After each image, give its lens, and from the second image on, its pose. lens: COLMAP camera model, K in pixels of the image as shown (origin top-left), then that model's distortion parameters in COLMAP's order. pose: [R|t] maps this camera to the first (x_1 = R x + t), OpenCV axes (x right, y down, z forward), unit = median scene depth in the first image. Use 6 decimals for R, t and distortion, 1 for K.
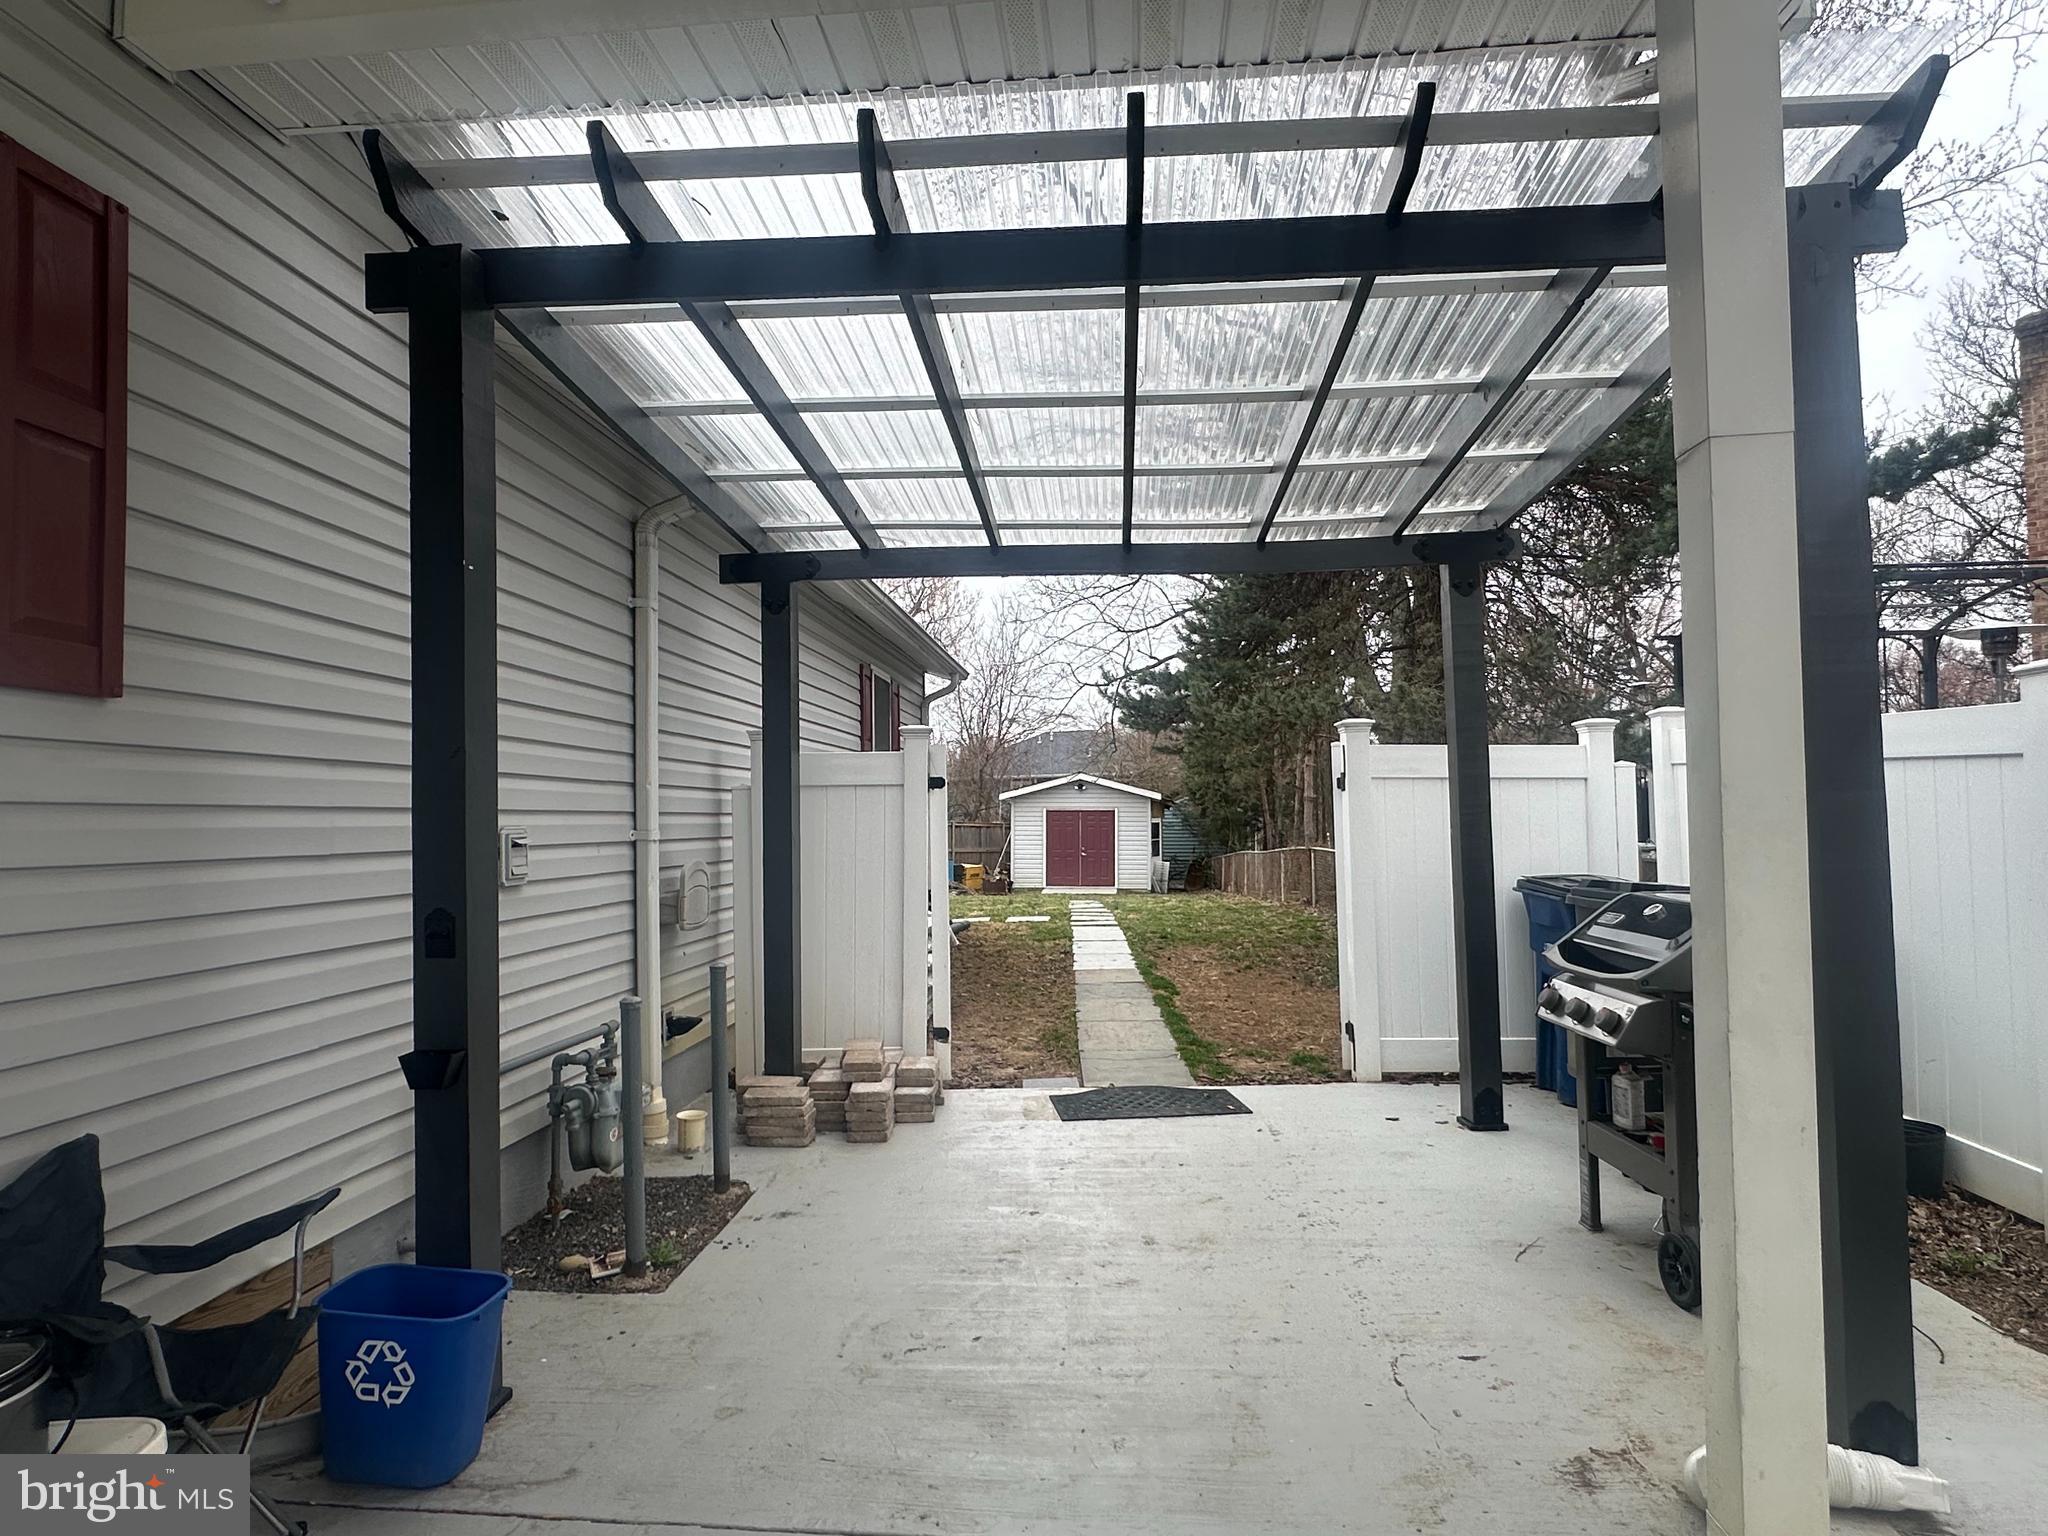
lens RADIAL K [[1173.6, 0, 1024.0], [0, 1173.6, 768.0], [0, 0, 1]] dist [-0.000817, 0.000968]
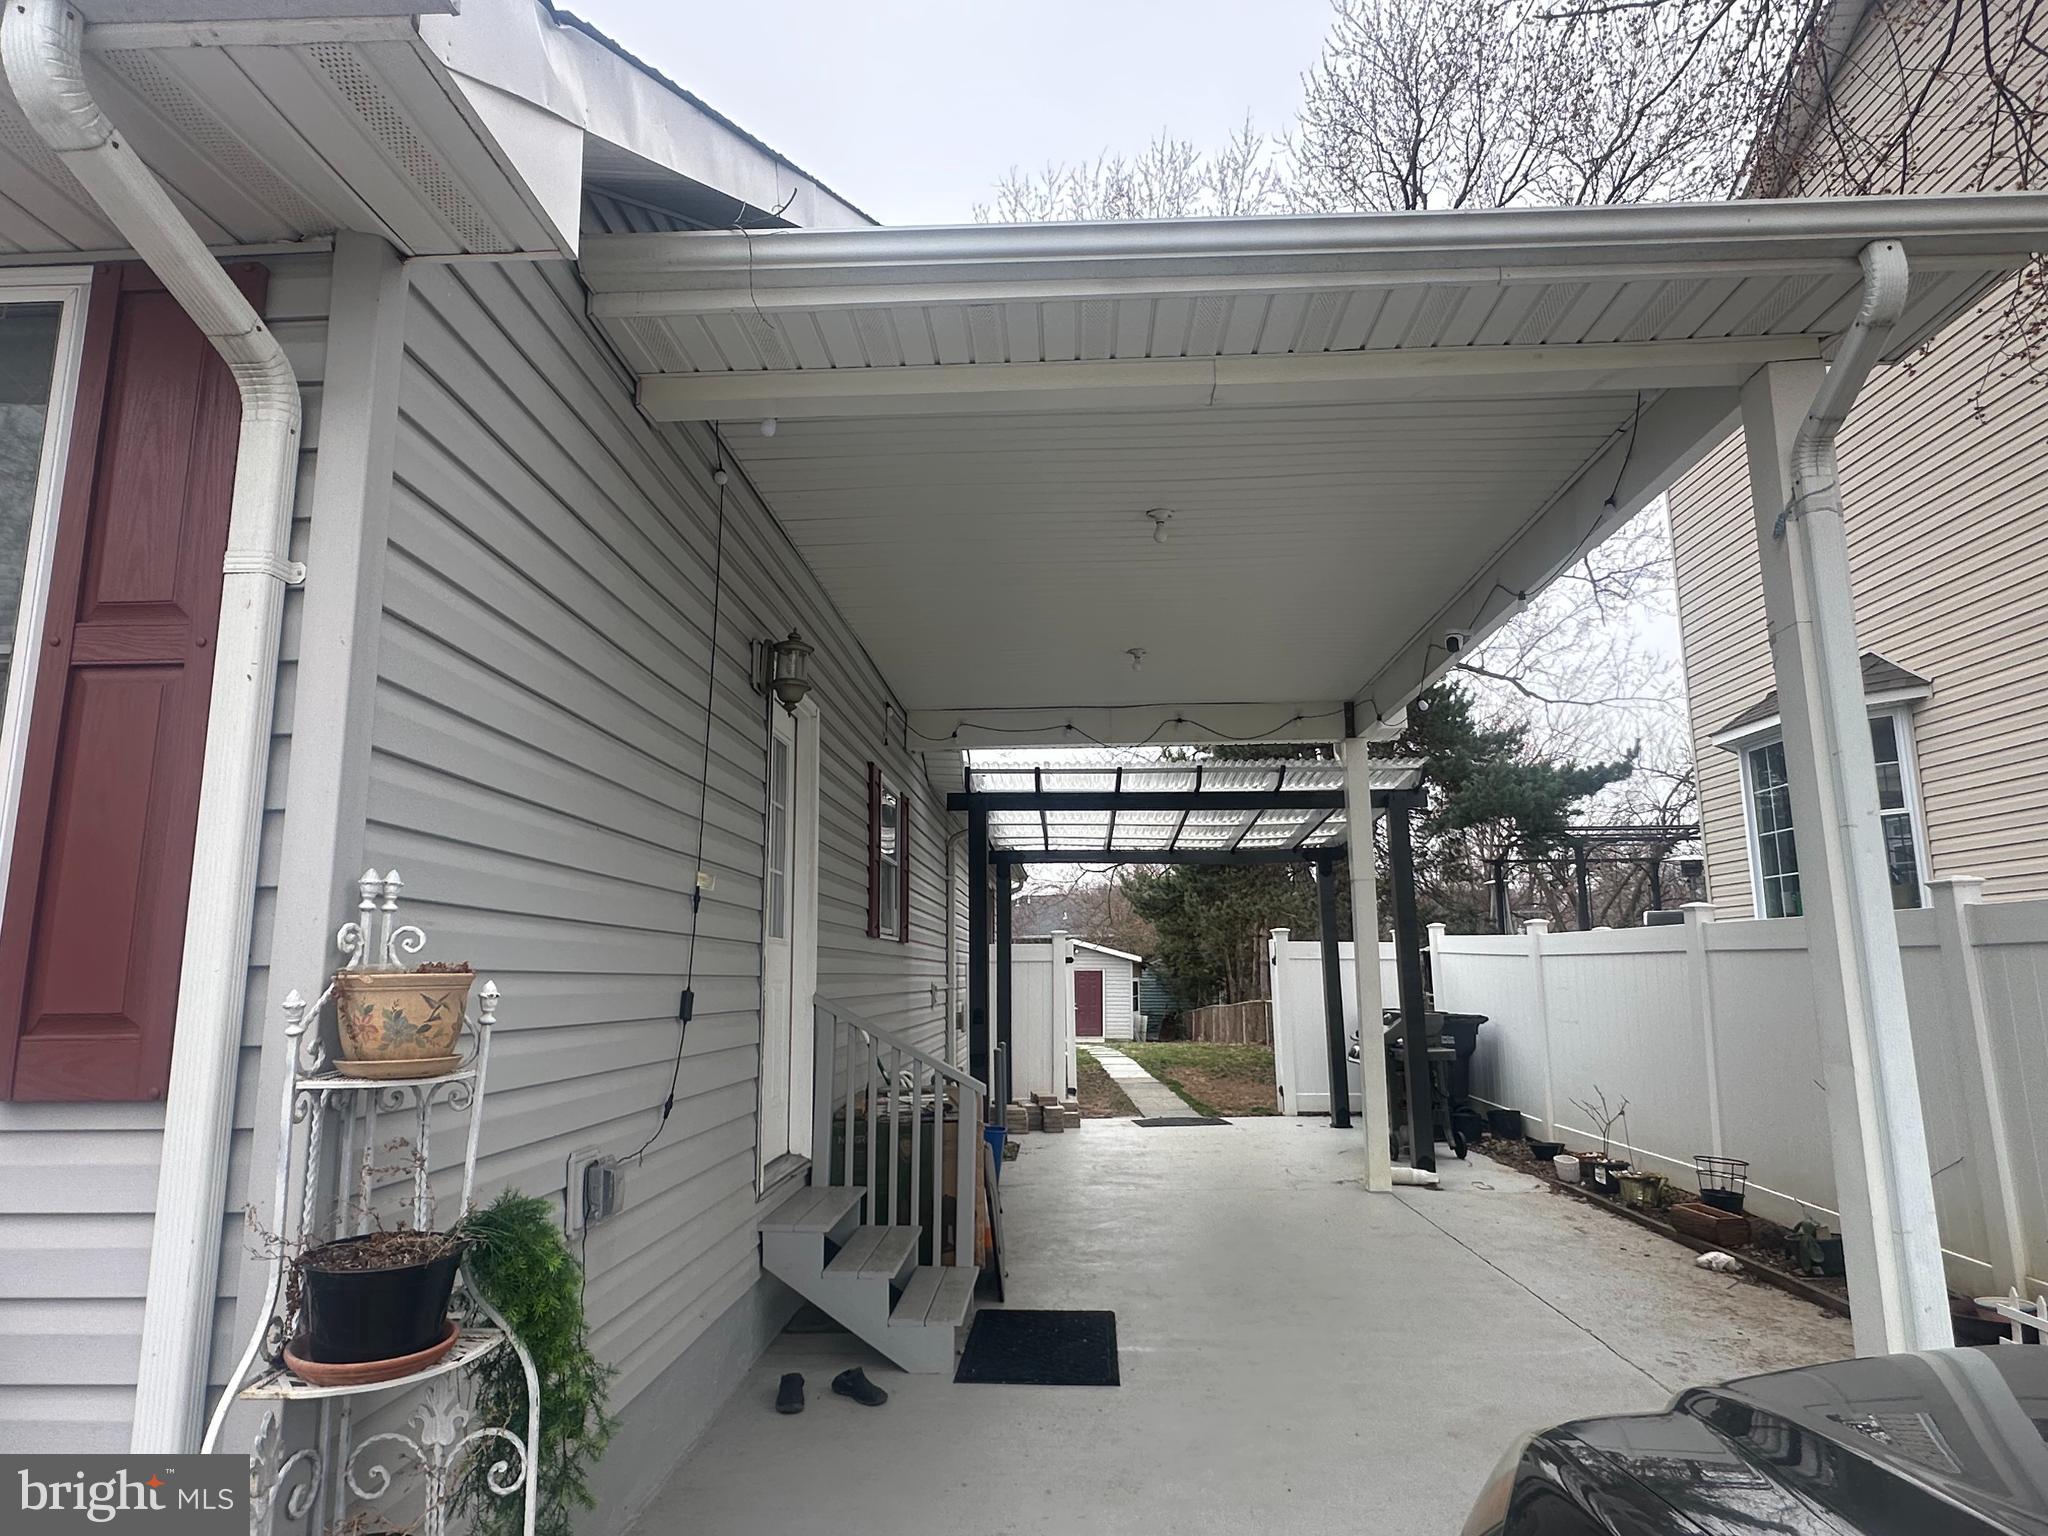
lens RADIAL K [[1173.6, 0, 1024.0], [0, 1173.6, 768.0], [0, 0, 1]] dist [-0.000817, 0.000968]
pose [[0.999370, 0.008428, 0.034473, -0.118457], [-0.003763, 0.991081, -0.133210, -0.024304], [-0.035288, 0.132996, 0.990488, -0.530980]]
